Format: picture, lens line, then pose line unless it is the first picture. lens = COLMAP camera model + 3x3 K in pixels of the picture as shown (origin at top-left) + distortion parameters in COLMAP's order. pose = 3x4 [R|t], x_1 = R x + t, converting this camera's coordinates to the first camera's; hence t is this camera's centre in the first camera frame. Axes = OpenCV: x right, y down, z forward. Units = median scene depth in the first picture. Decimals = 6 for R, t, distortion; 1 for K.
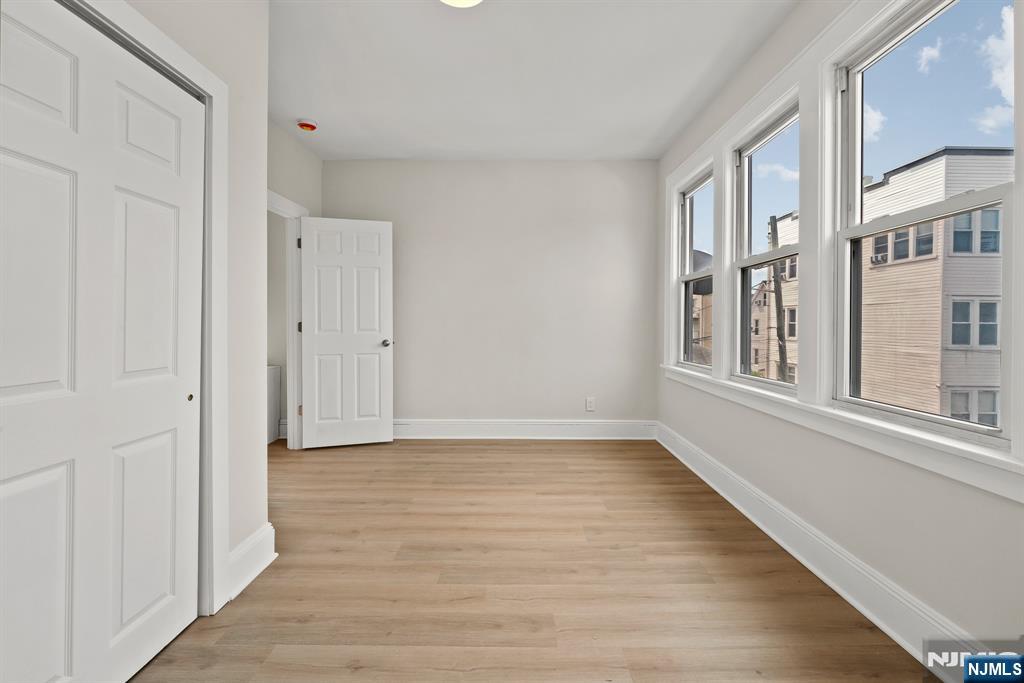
lens RADIAL K [[435.1, 0, 514.5], [0, 435.1, 325.5], [0, 0, 1]] dist [-0.001068, -0.012659]
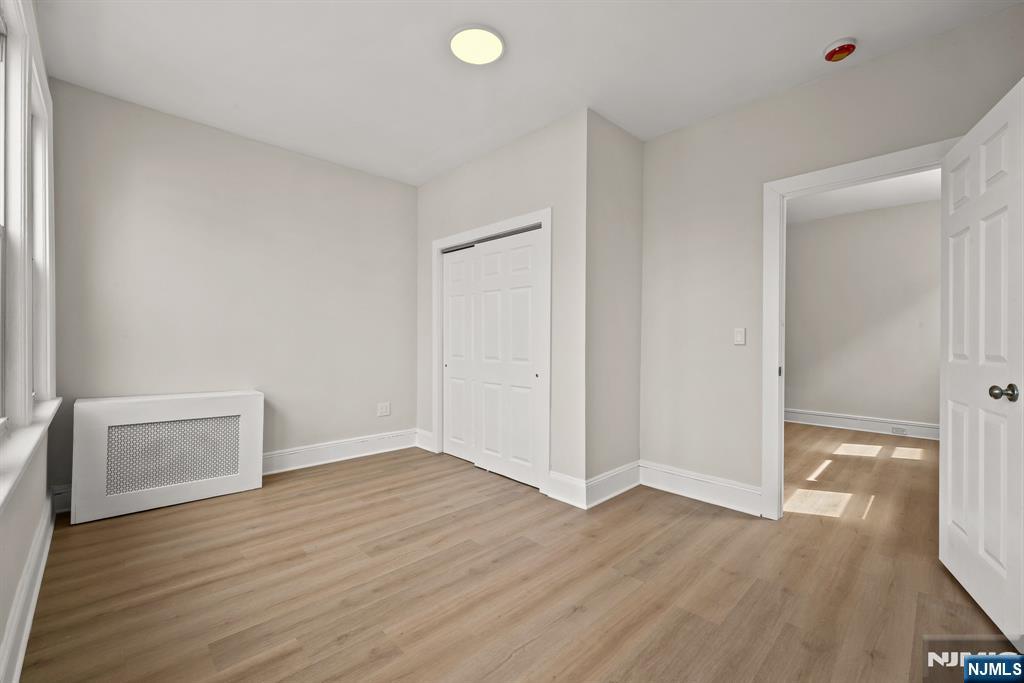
lens RADIAL K [[420.9, 0, 516.9], [0, 420.9, 339.7], [0, 0, 1]] dist [0.000448, -0.000035]
pose [[-0.709954, -0.003038, -0.704241, 0.532548], [-0.009154, 0.999946, 0.004915, -0.011994], [0.704188, 0.009937, -0.709944, 1.730822]]
